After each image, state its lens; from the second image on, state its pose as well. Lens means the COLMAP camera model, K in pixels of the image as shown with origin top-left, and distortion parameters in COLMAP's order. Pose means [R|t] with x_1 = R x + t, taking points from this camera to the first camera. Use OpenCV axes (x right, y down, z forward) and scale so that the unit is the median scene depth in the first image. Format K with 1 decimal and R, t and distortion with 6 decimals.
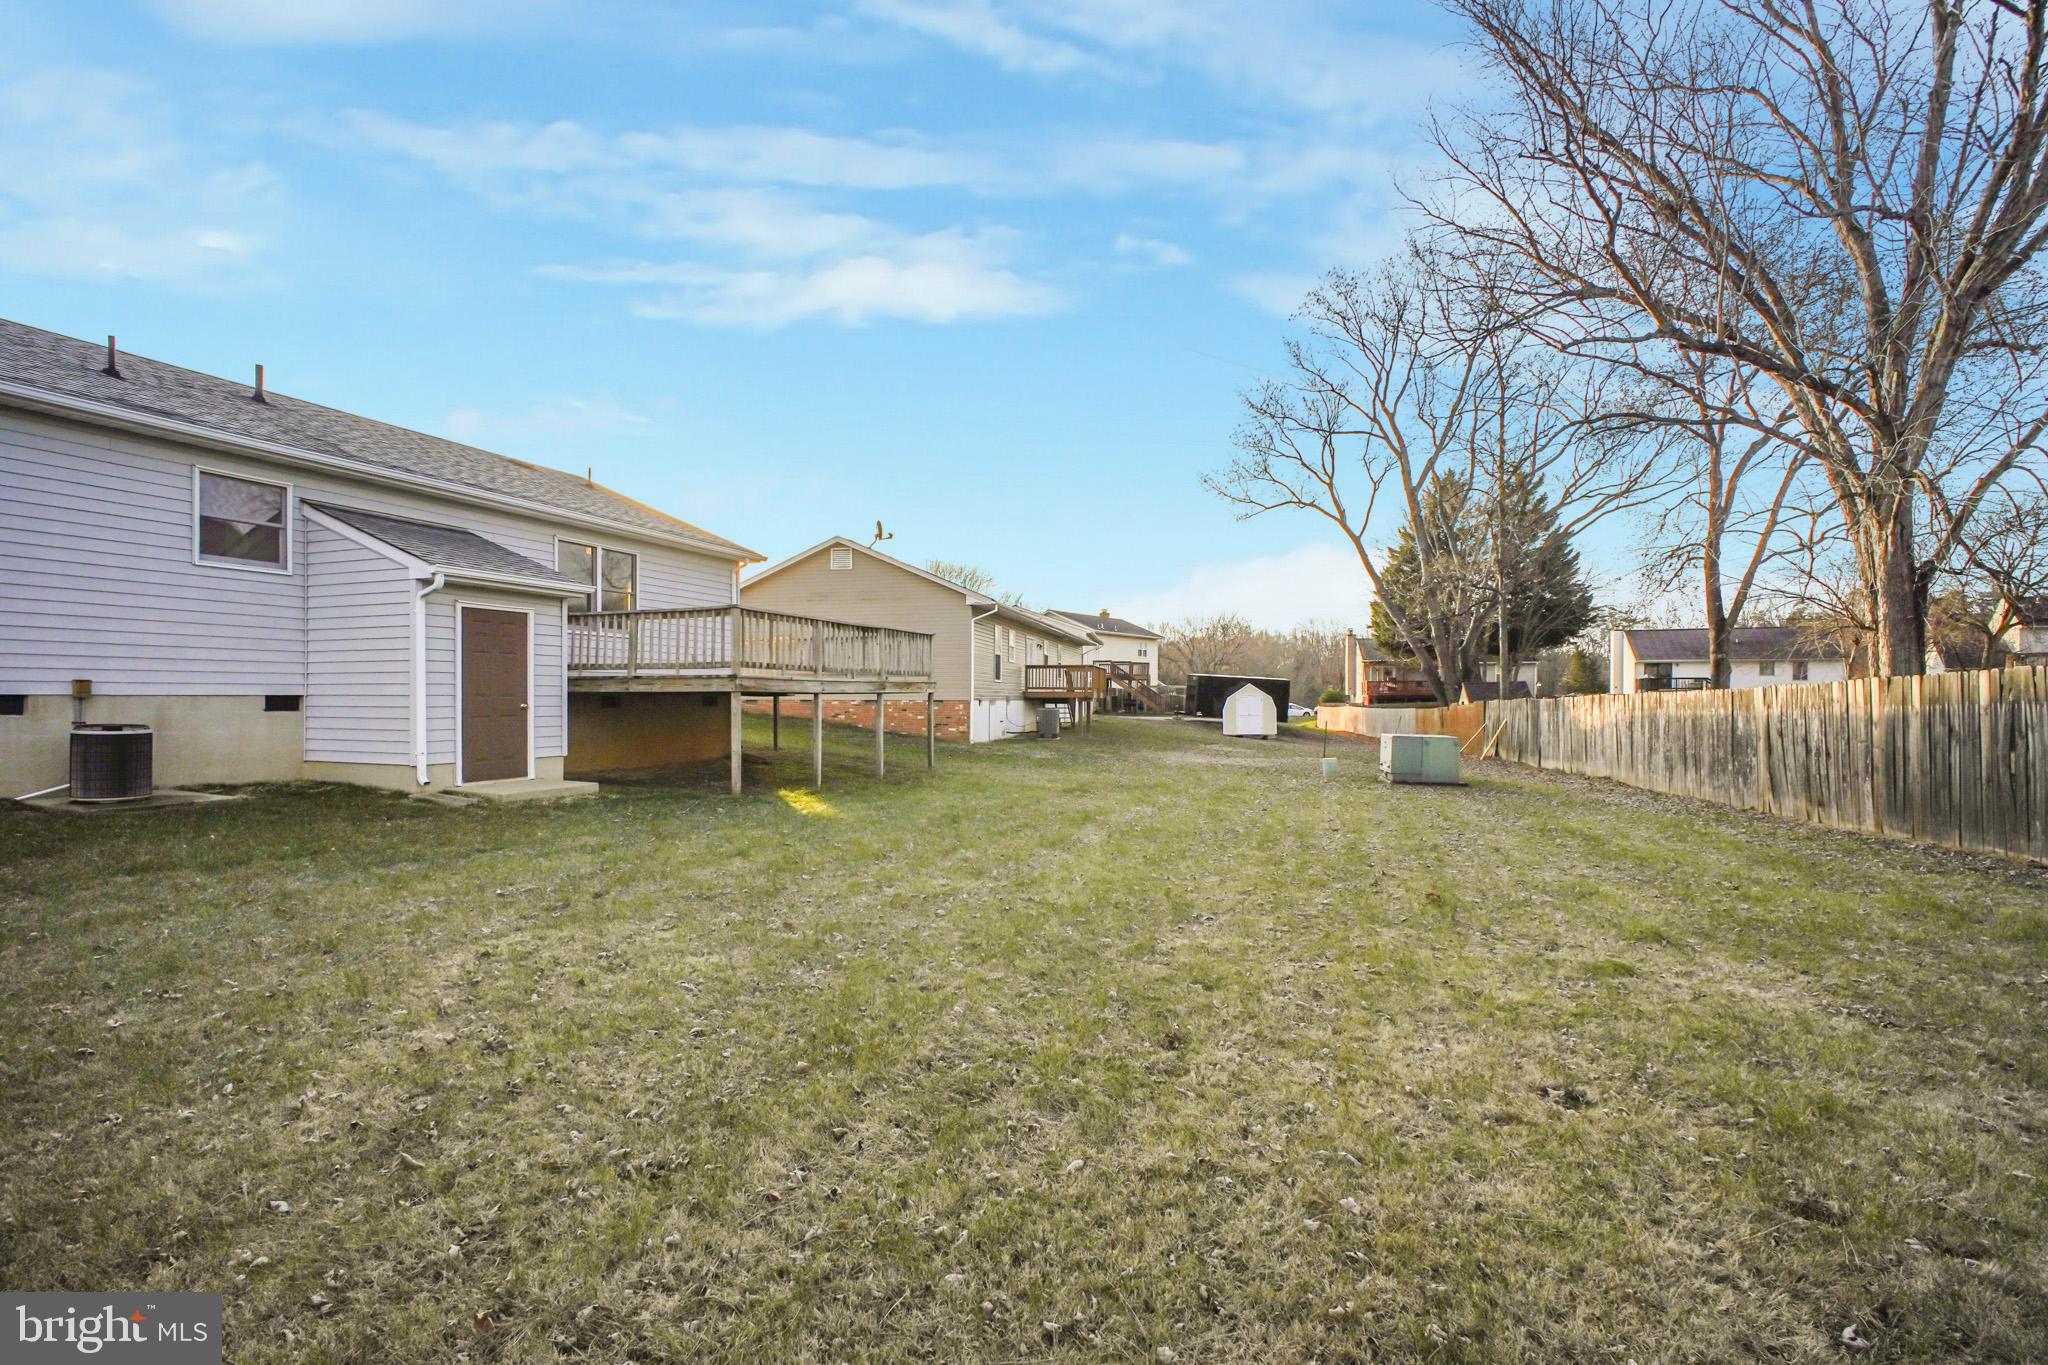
lens RADIAL K [[939.3, 0, 1002.7], [0, 939.3, 695.0], [0, 0, 1]] dist [-0.001402, -0.001610]
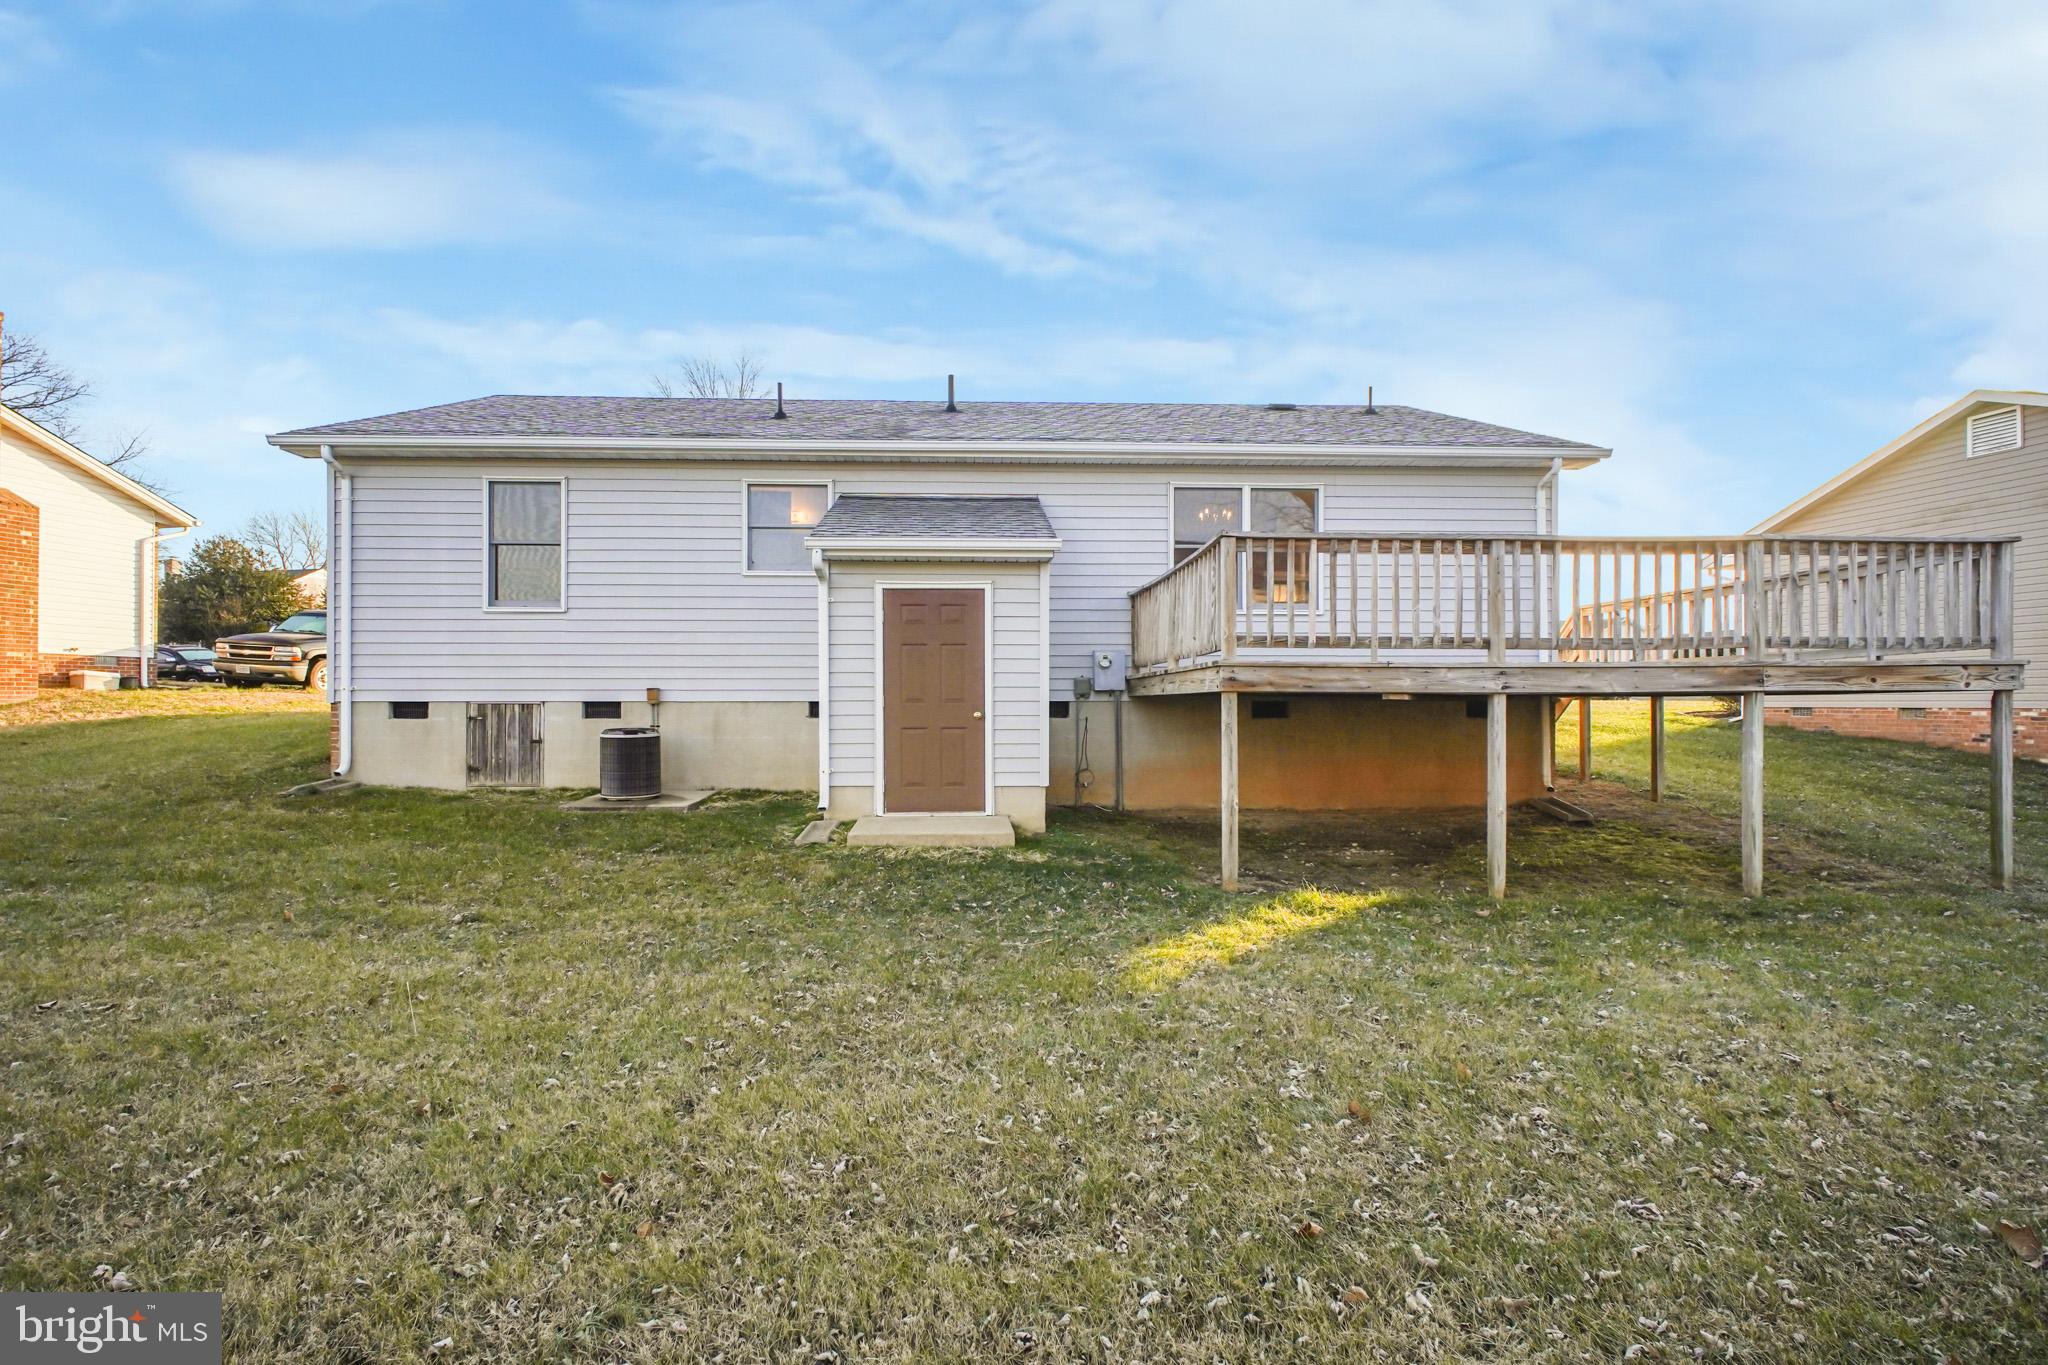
lens RADIAL K [[939.3, 0, 1002.7], [0, 939.3, 695.0], [0, 0, 1]] dist [-0.001402, -0.001610]
pose [[0.404298, -0.009570, -0.914577, 0.169990], [0.003651, 0.999954, -0.008850, 0.002716], [0.914620, 0.000239, 0.404315, 0.716762]]
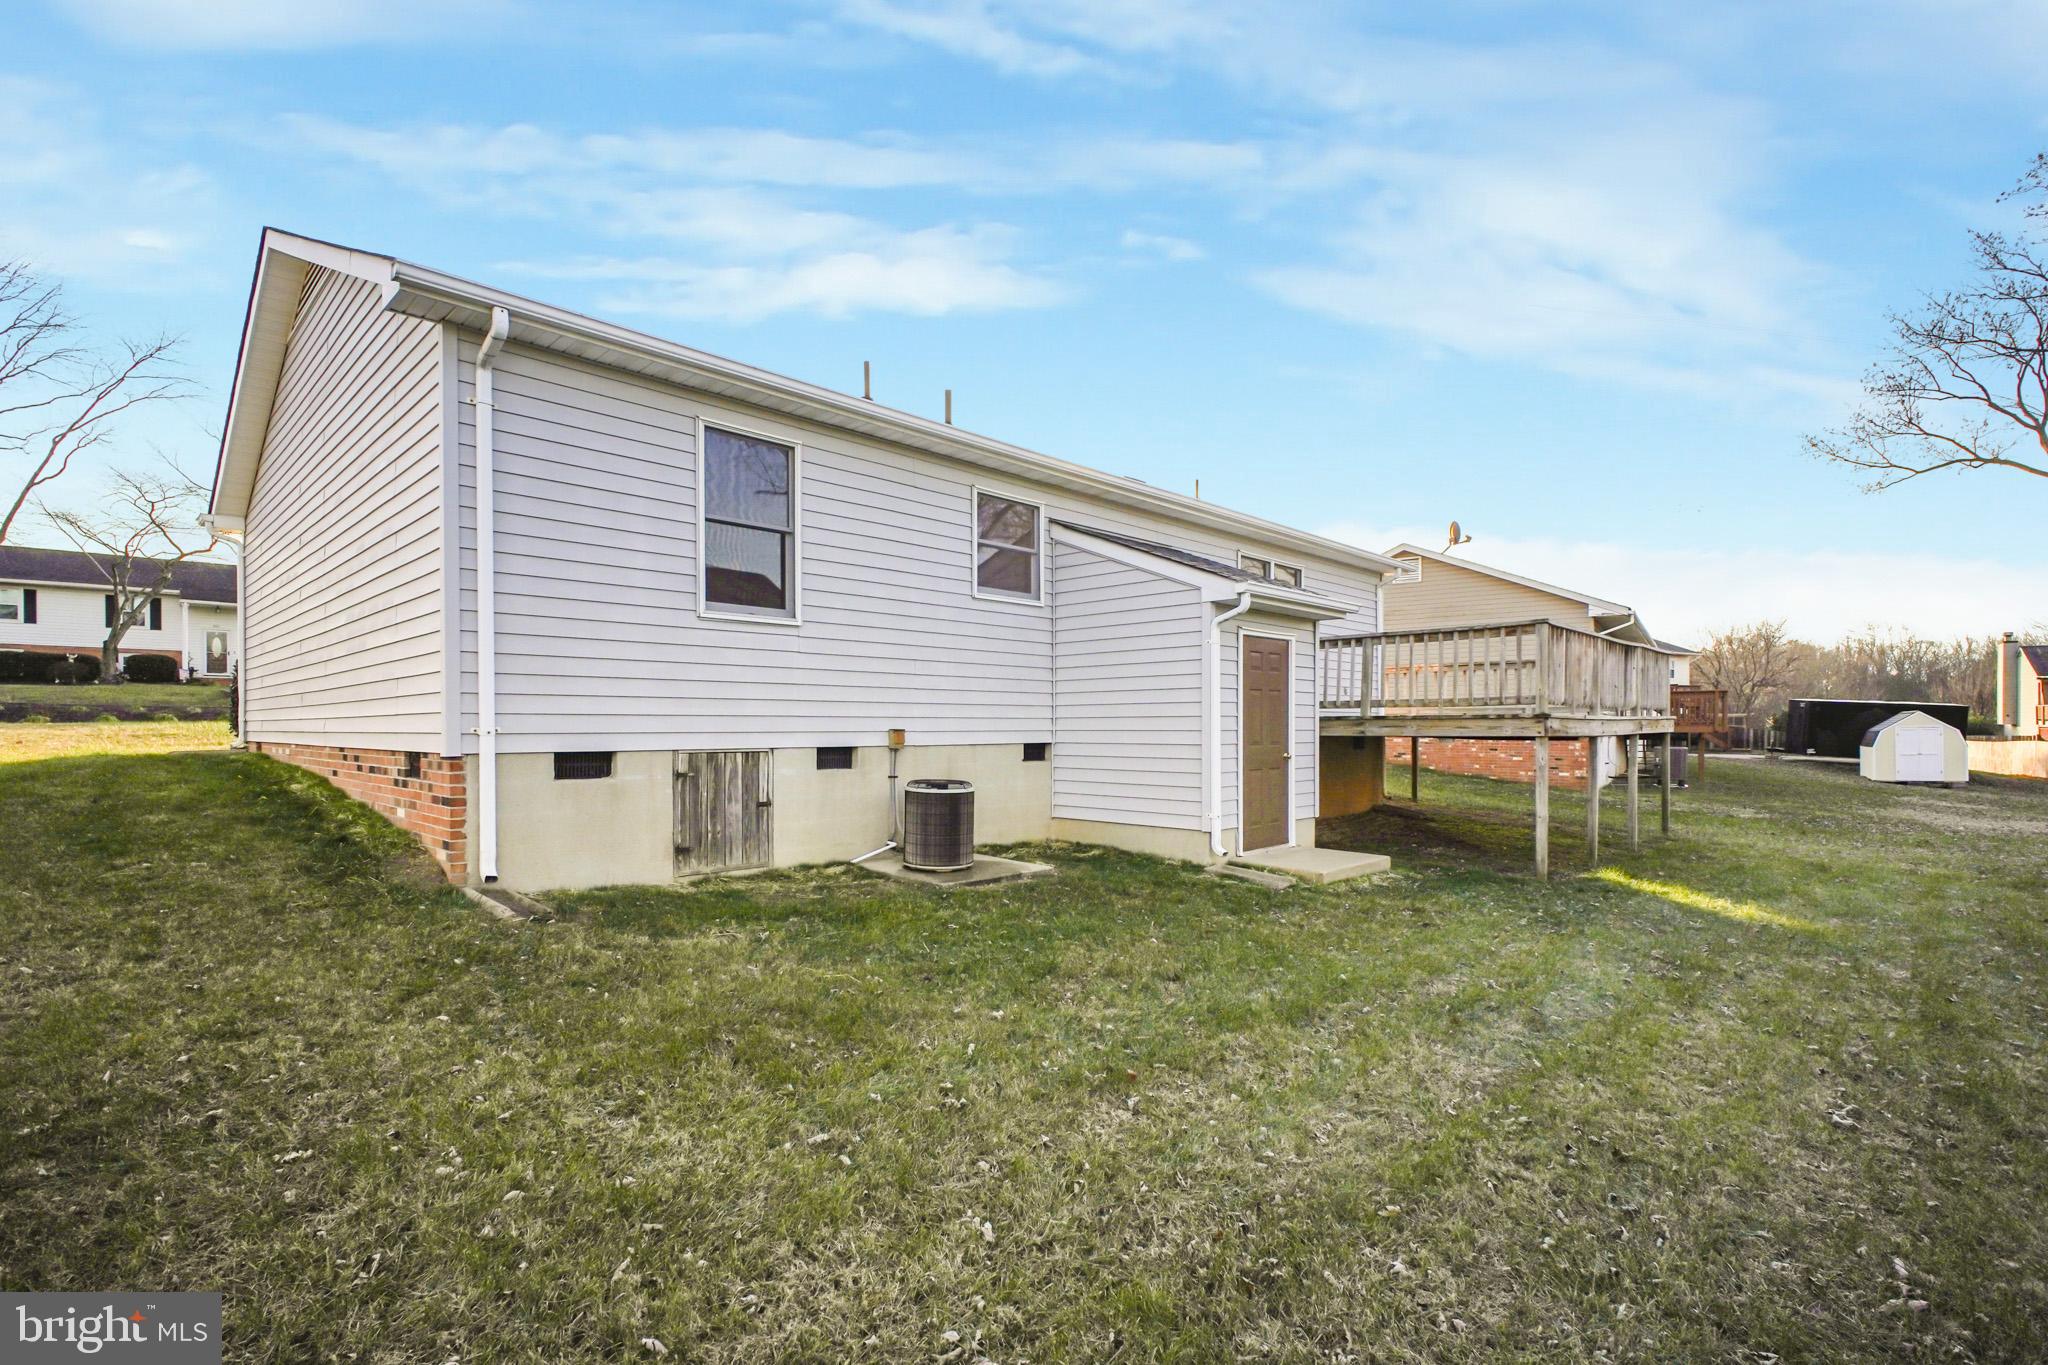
lens RADIAL K [[946.1, 0, 996.6], [0, 946.1, 728.9], [0, 0, 1]] dist [-0.000106, -0.000165]
pose [[0.917418, -0.000965, -0.397924, -0.412857], [0.002992, 0.999986, 0.004472, -0.015752], [0.397914, -0.005293, 0.917407, 0.156554]]
